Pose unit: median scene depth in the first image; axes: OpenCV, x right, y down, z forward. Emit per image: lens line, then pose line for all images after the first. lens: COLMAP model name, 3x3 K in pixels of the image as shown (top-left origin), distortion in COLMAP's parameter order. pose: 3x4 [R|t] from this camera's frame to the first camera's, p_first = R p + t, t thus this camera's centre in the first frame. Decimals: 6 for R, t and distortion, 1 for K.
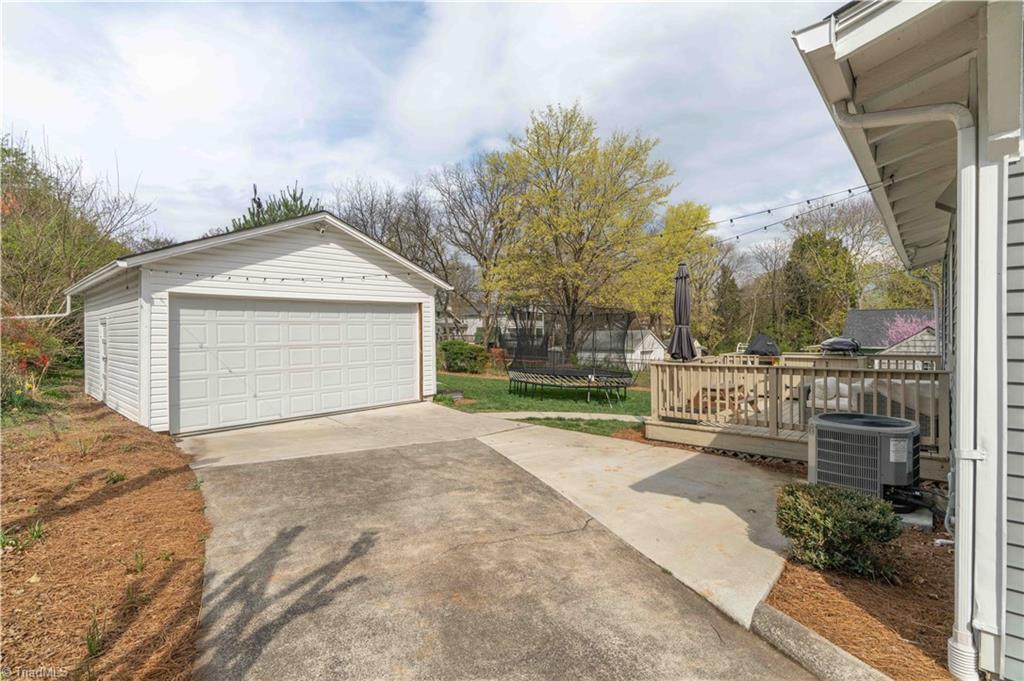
lens RADIAL K [[468.2, 0, 513.0], [0, 468.2, 336.6], [0, 0, 1]] dist [-0.006876, 0.000909]
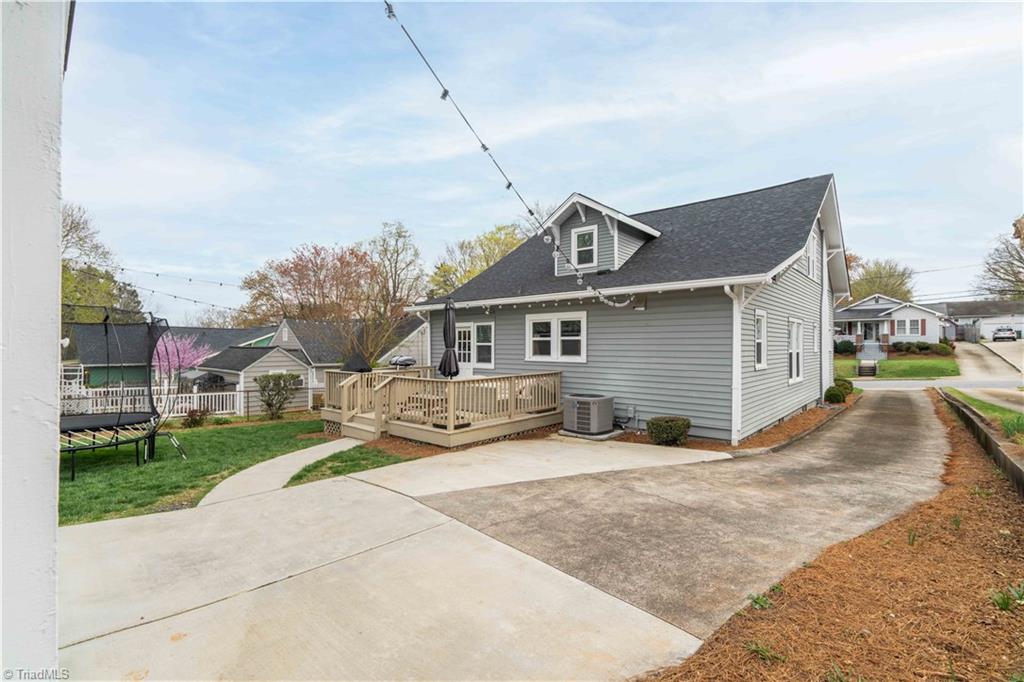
lens RADIAL K [[468.2, 0, 515.1], [0, 468.2, 346.8], [0, 0, 1]] dist [-0.006876, 0.000909]
pose [[-0.020208, 0.005925, 0.999778, -1.295447], [0.007425, 0.999956, -0.005776, -0.027727], [-0.999768, 0.007307, -0.020251, 1.327558]]
